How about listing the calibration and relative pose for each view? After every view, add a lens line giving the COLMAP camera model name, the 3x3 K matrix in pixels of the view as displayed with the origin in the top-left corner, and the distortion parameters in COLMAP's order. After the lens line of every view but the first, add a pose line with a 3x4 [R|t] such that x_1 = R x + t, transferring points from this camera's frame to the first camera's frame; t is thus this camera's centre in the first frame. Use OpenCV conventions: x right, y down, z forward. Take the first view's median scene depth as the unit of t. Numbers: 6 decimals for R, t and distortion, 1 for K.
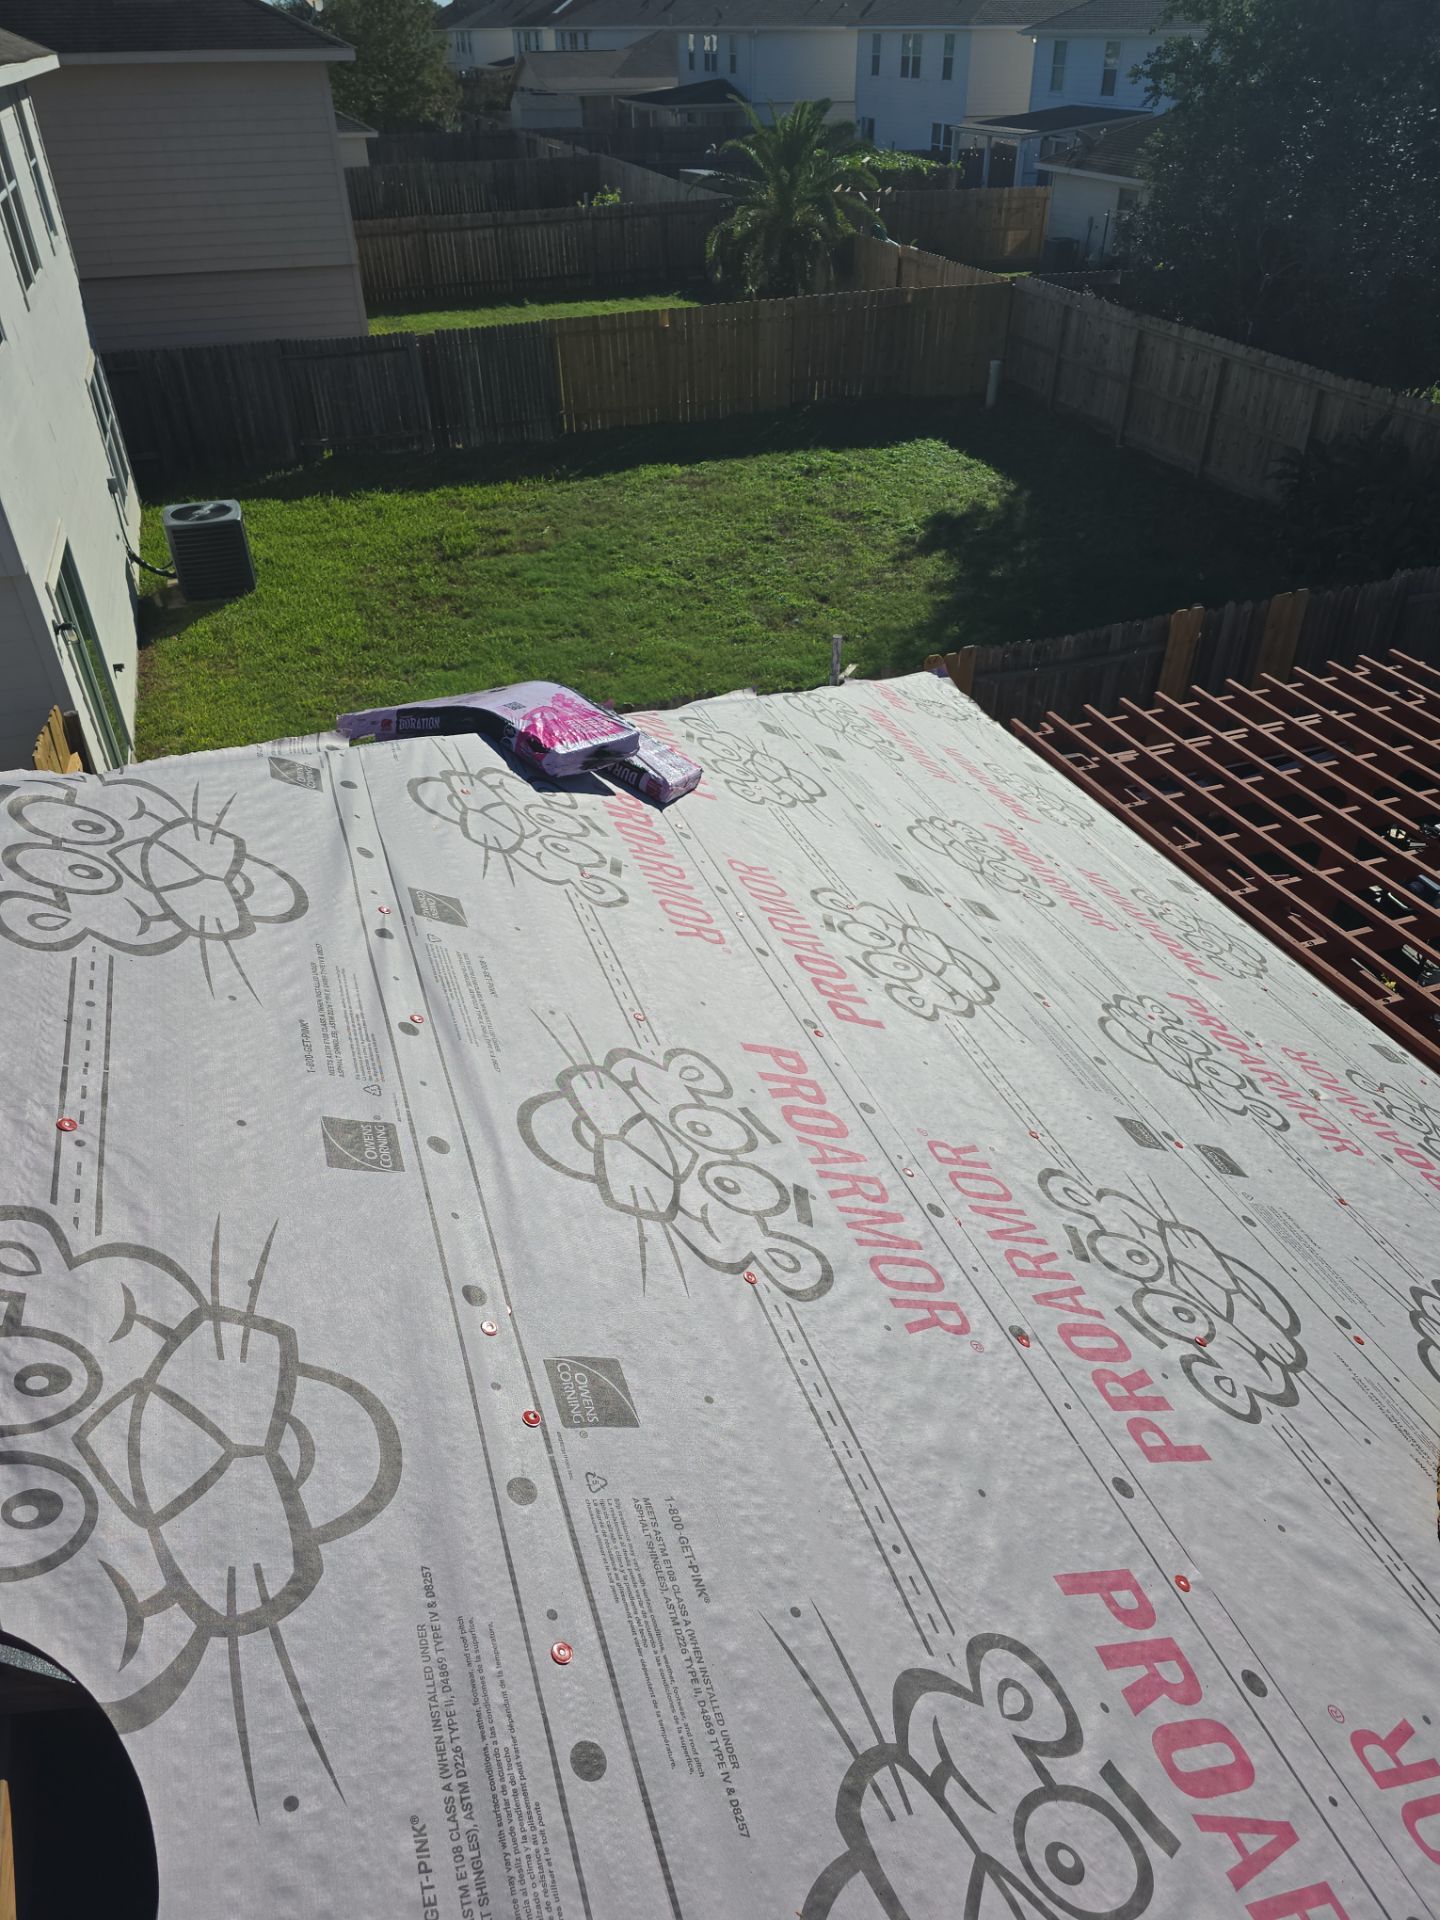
lens RADIAL K [[1301.0, 0, 764.5], [0, 1301.0, 967.1], [0, 0, 1]] dist [0.084192, -0.085686]
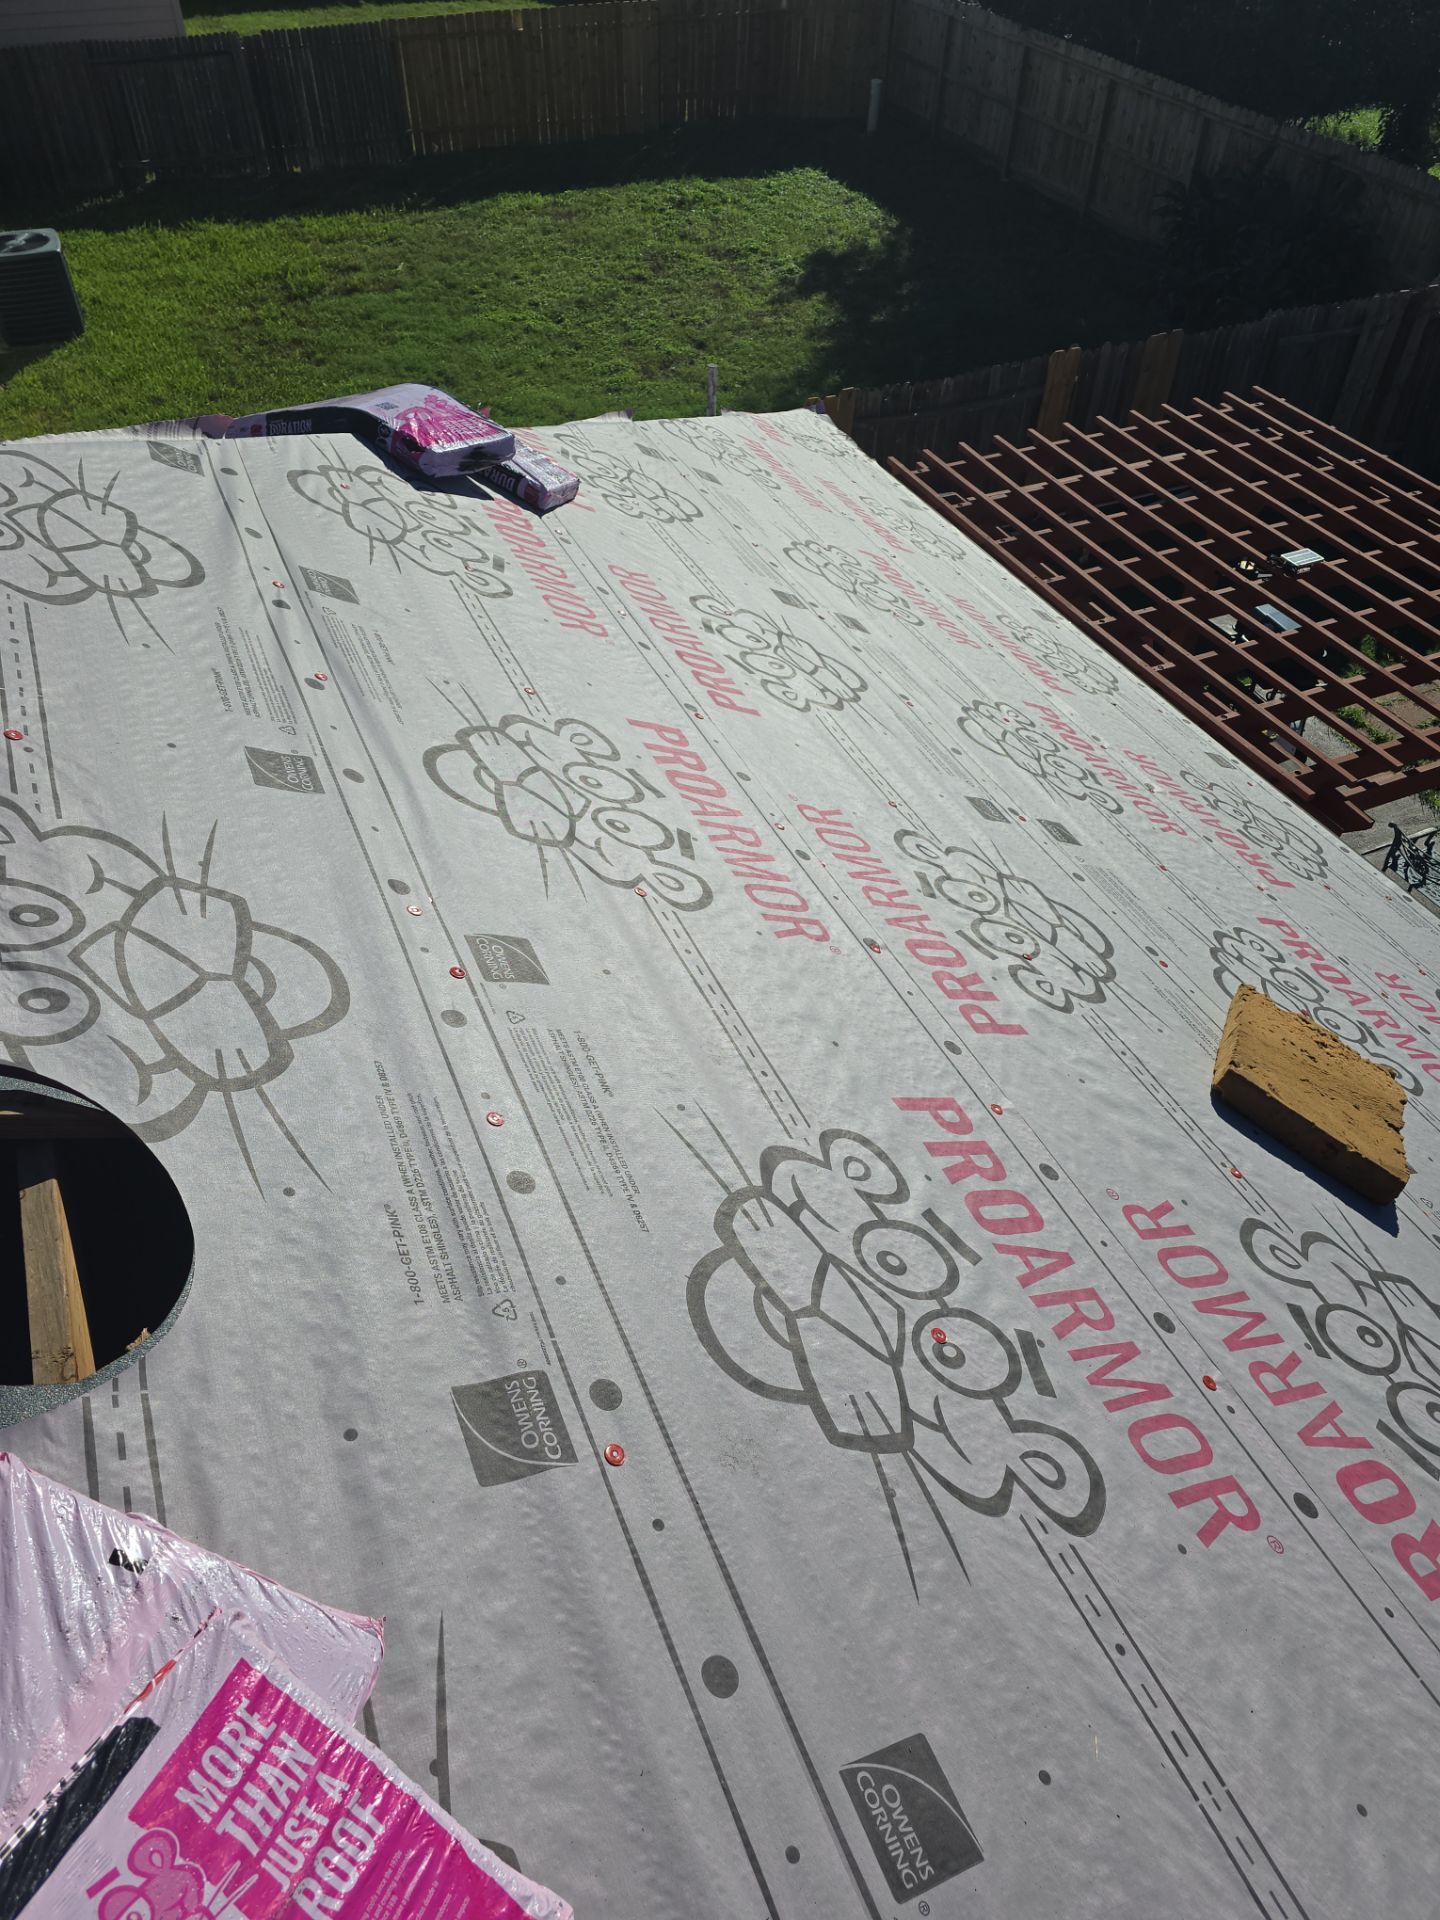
lens RADIAL K [[1287.1, 0, 762.3], [0, 1287.1, 967.2], [0, 0, 1]] dist [0.080960, -0.073163]
pose [[0.996433, -0.033191, 0.077584, 0.005200], [0.020307, 0.986694, 0.161317, 0.099473], [-0.081906, -0.159166, 0.983848, -0.113134]]
